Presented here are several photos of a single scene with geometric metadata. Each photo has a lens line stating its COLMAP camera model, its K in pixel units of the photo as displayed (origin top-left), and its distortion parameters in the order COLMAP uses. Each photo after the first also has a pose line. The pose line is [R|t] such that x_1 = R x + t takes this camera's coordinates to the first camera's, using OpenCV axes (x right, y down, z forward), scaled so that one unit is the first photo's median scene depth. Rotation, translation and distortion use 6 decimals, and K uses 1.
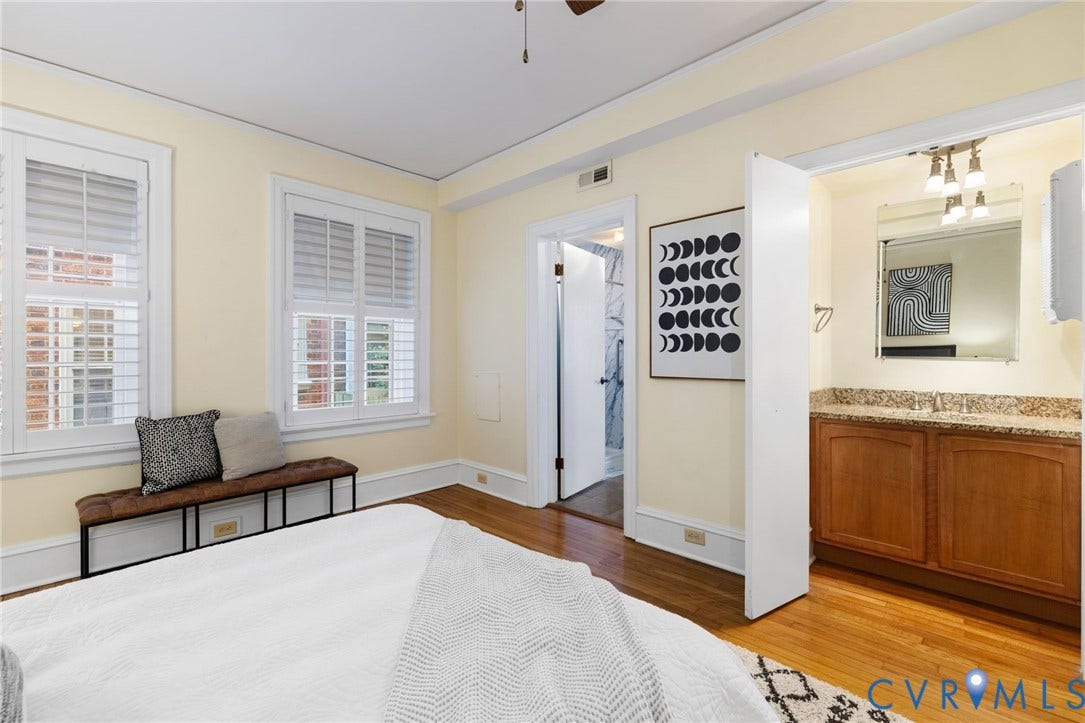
lens RADIAL K [[476.1, 0, 544.0], [0, 476.1, 353.0], [0, 0, 1]] dist [-0.003271, -0.000074]
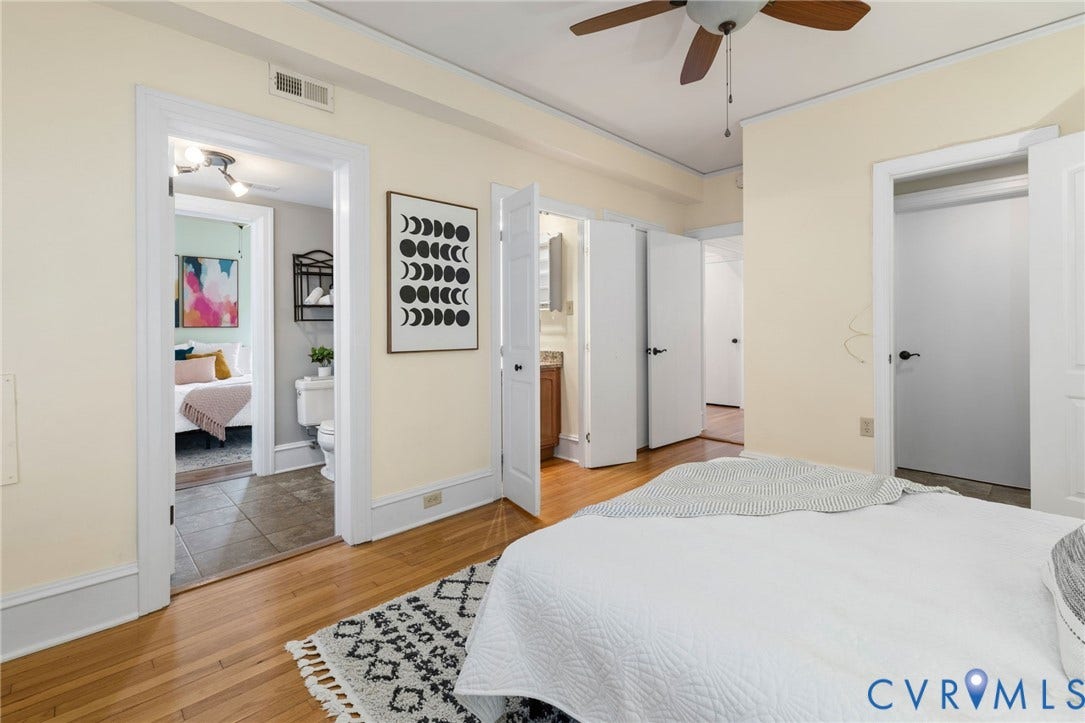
lens RADIAL K [[476.1, 0, 546.4], [0, 476.1, 324.3], [0, 0, 1]] dist [-0.003271, -0.000074]
pose [[0.033024, 0.010960, 0.999394, -0.745530], [0.005138, 0.999925, -0.011136, 0.007761], [-0.999441, 0.005503, 0.032965, 0.715089]]
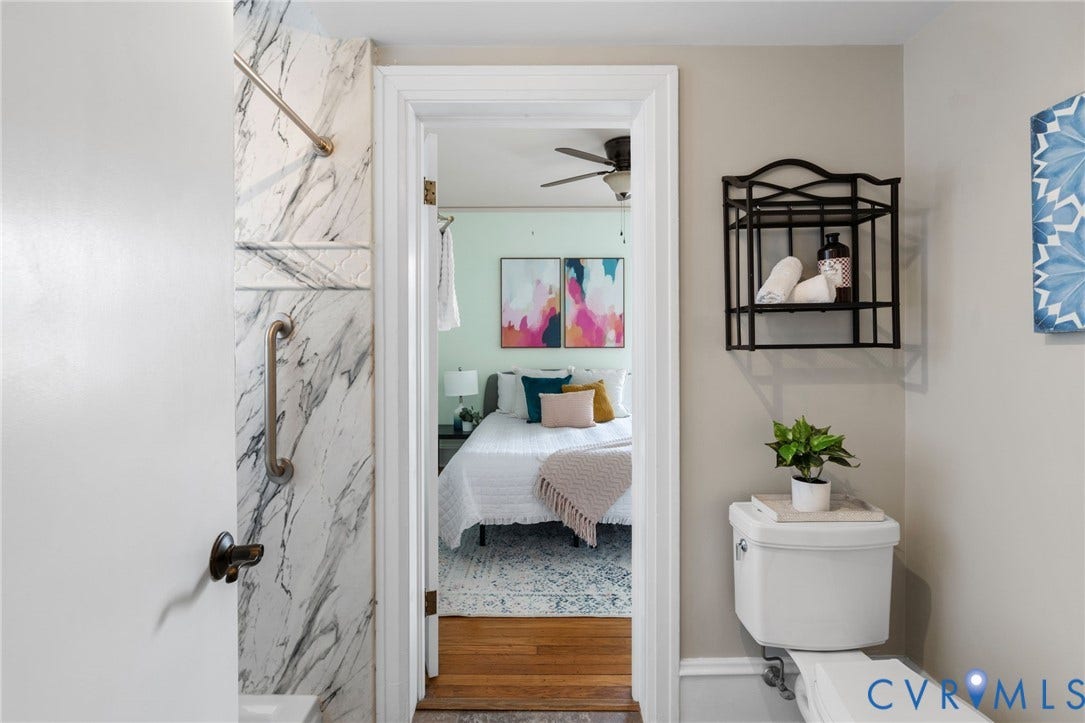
lens RADIAL K [[476.1, 0, 524.9], [0, 476.1, 346.9], [0, 0, 1]] dist [-0.003271, -0.000074]
pose [[0.741009, -0.003937, 0.671483, 0.142511], [-0.001400, 0.999972, 0.007408, -0.029284], [-0.671493, -0.006430, 0.740983, 1.286545]]
